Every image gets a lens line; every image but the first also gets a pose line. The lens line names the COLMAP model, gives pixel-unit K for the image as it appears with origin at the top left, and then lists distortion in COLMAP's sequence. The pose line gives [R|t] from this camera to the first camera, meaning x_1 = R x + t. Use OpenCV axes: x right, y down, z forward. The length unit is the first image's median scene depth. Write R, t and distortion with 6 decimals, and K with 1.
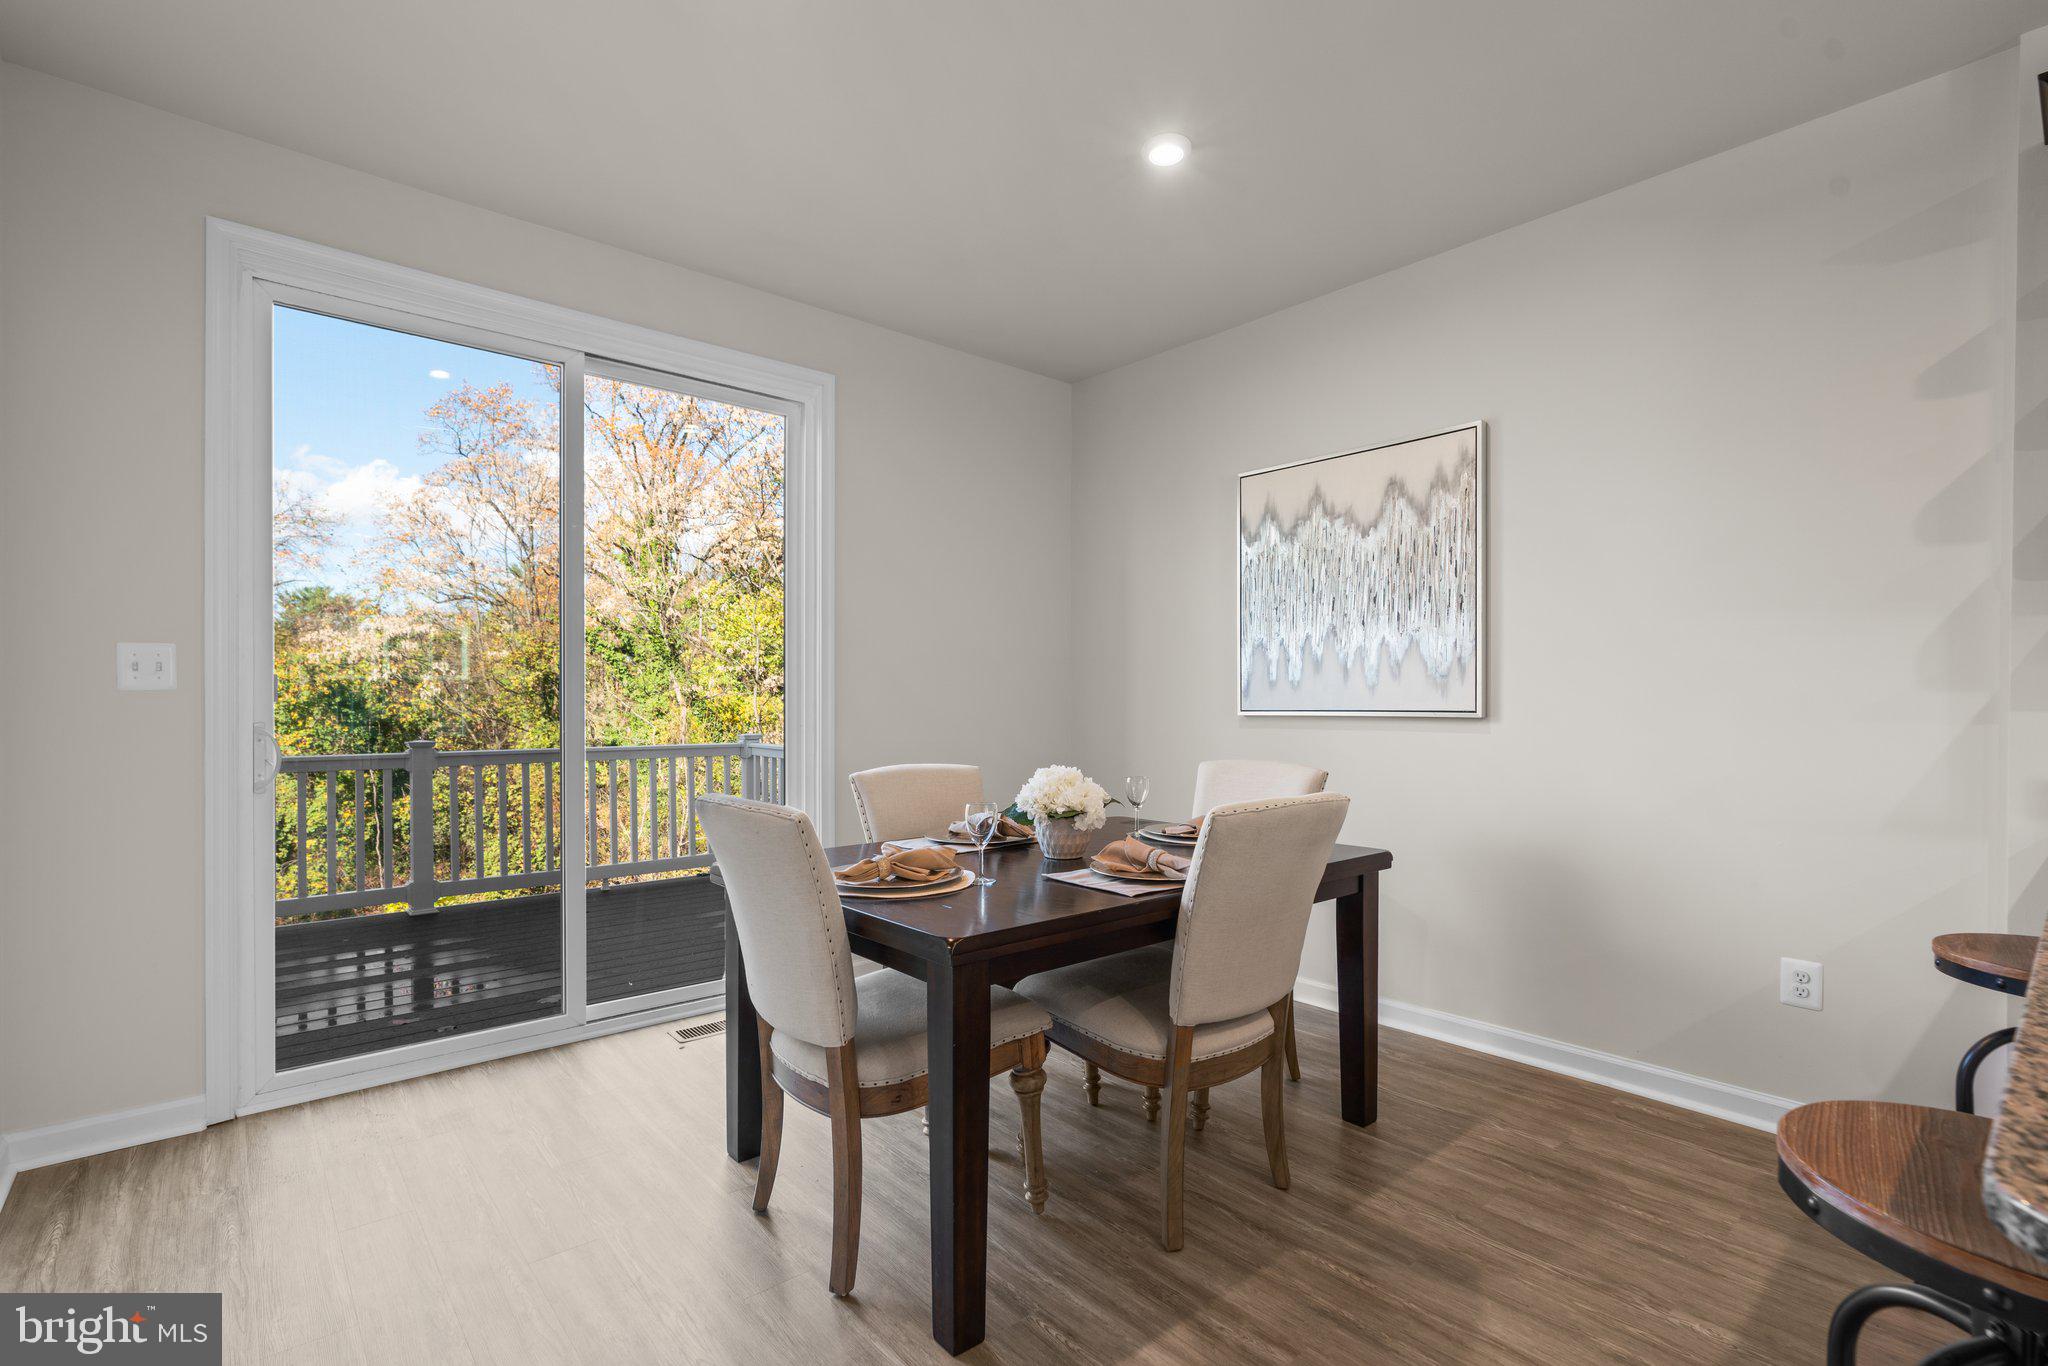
lens RADIAL K [[953.3, 0, 1055.0], [0, 953.3, 697.0], [0, 0, 1]] dist [-0.005851, 0.000447]
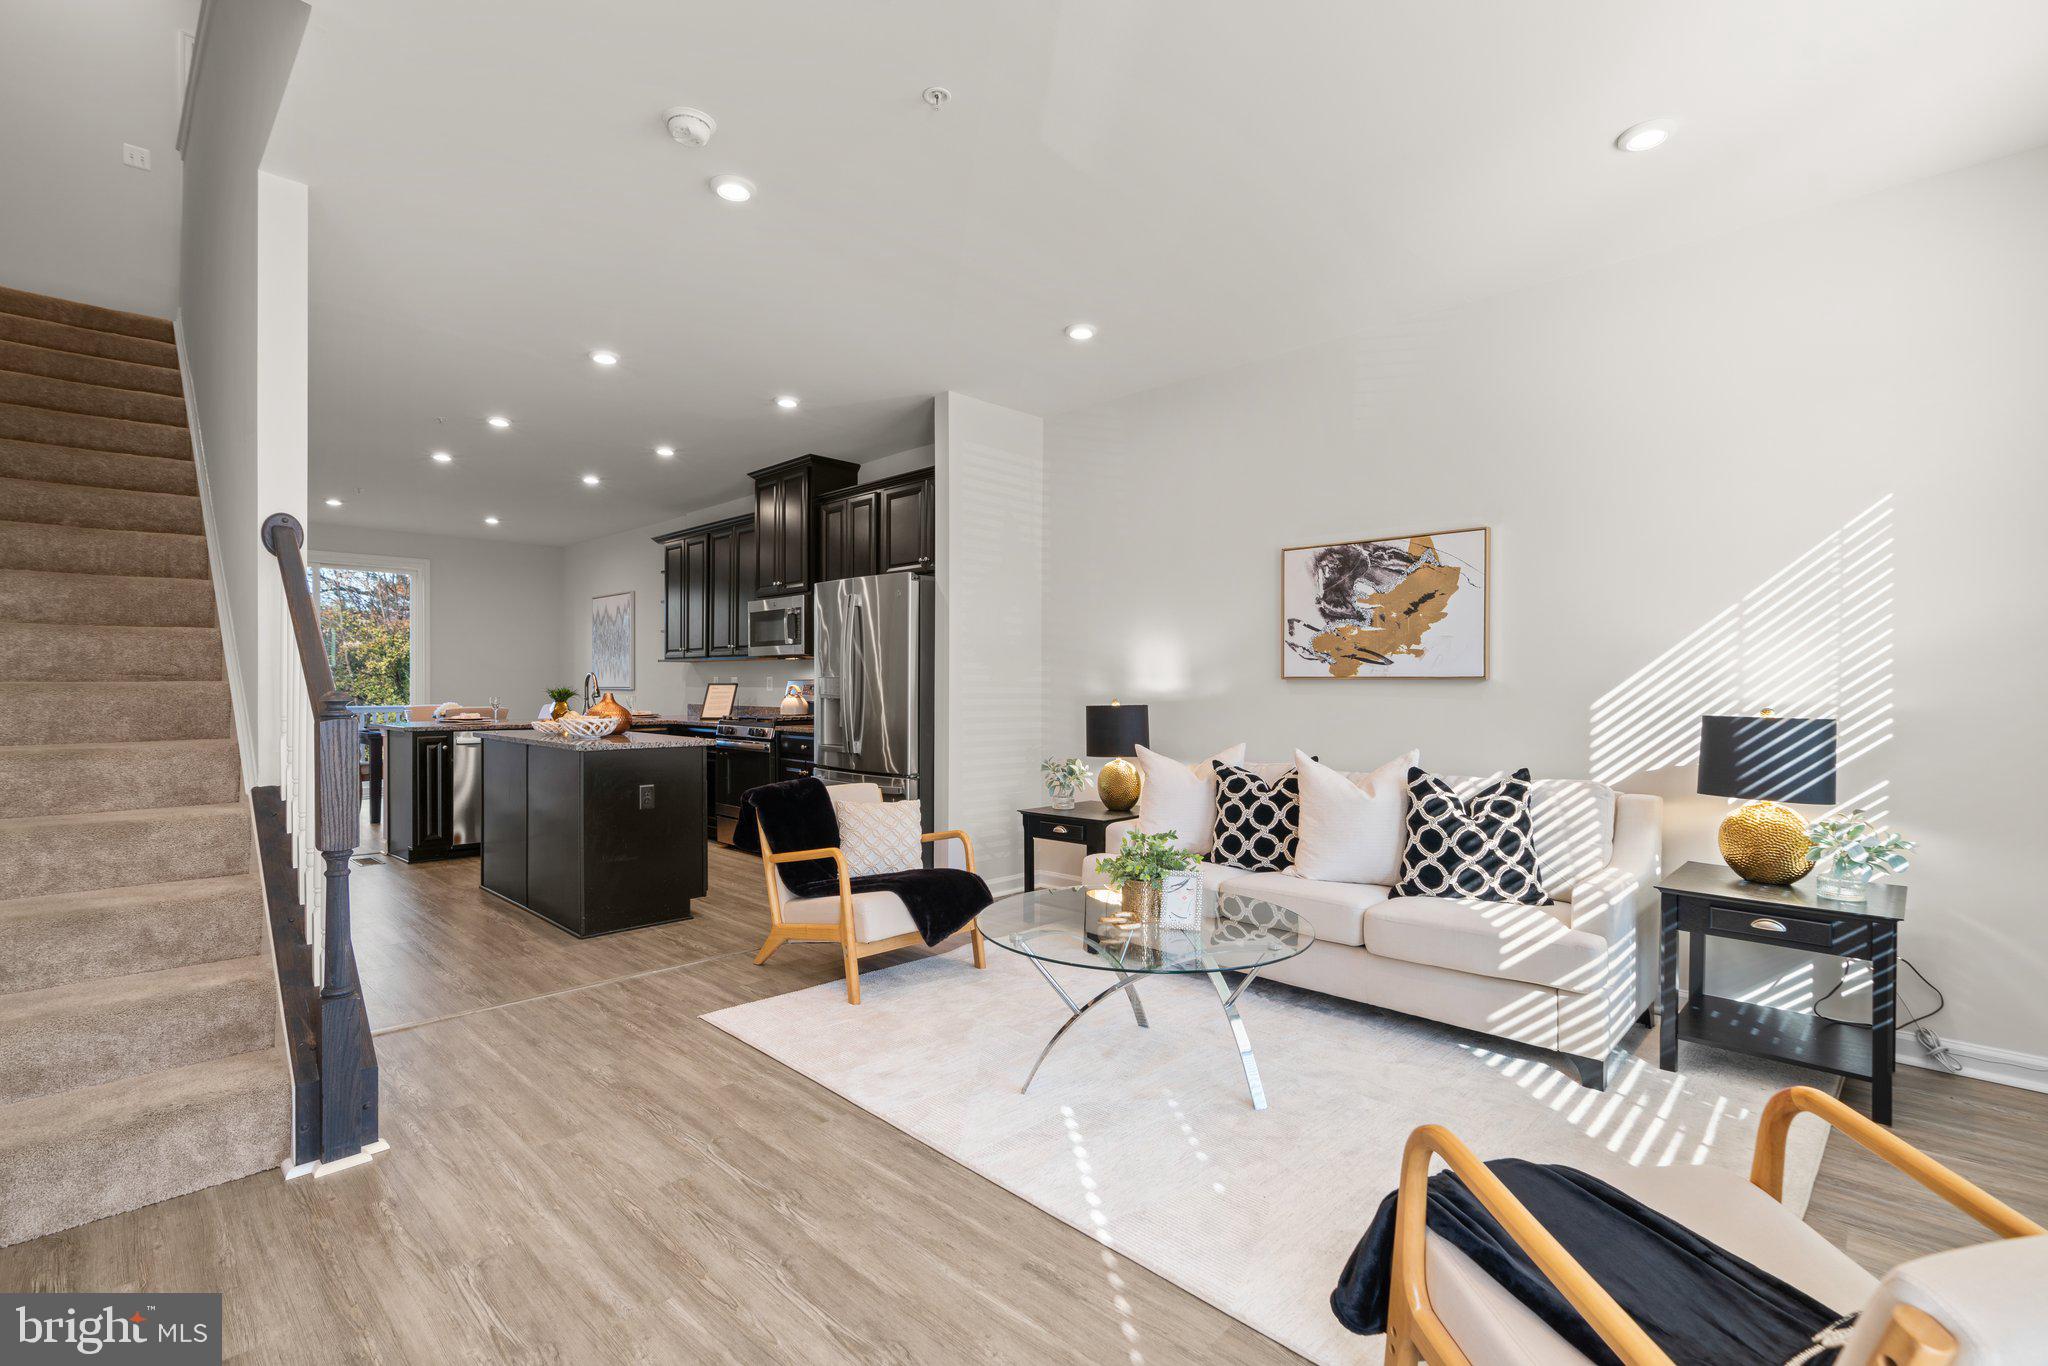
lens RADIAL K [[929.8, 0, 1017.7], [0, 929.8, 684.3], [0, 0, 1]] dist [0.006160, 0.000078]
pose [[0.997840, 0.002737, 0.065630, 0.197259], [-0.003100, 0.999980, 0.005436, -0.002071], [-0.065614, -0.005628, 0.997829, -0.271713]]
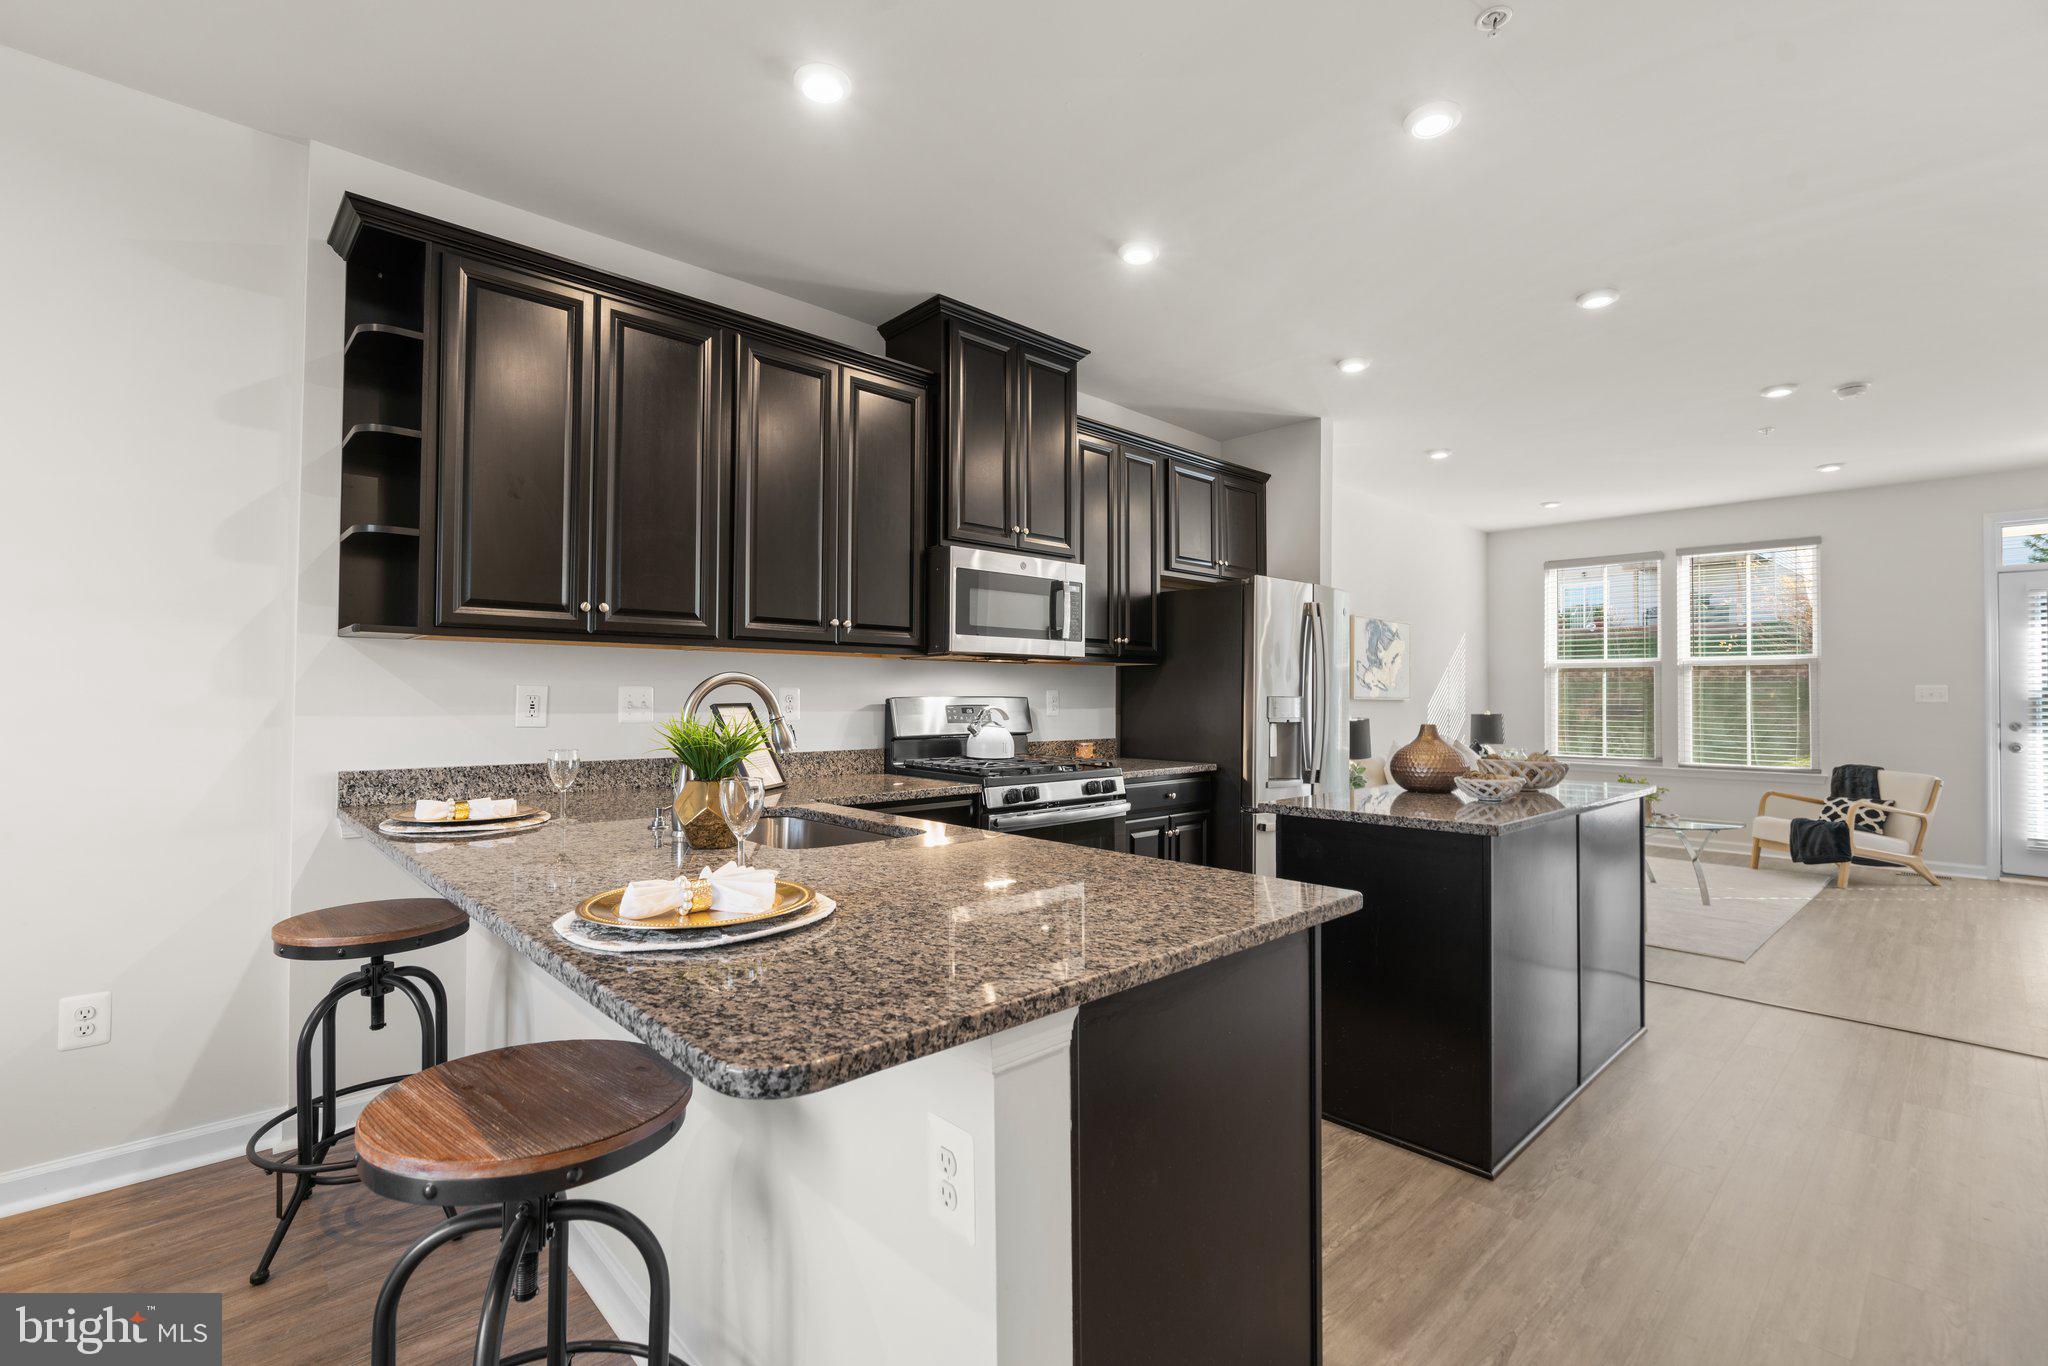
lens RADIAL K [[912.2, 0, 1023.7], [0, 912.2, 682.2], [0, 0, 1]] dist [-0.002263, 0.001125]
pose [[-0.036286, 0.015409, 0.999223, -0.013371], [-0.010609, 0.999819, -0.015804, -0.001818], [-0.999285, -0.011175, -0.036116, 0.016162]]
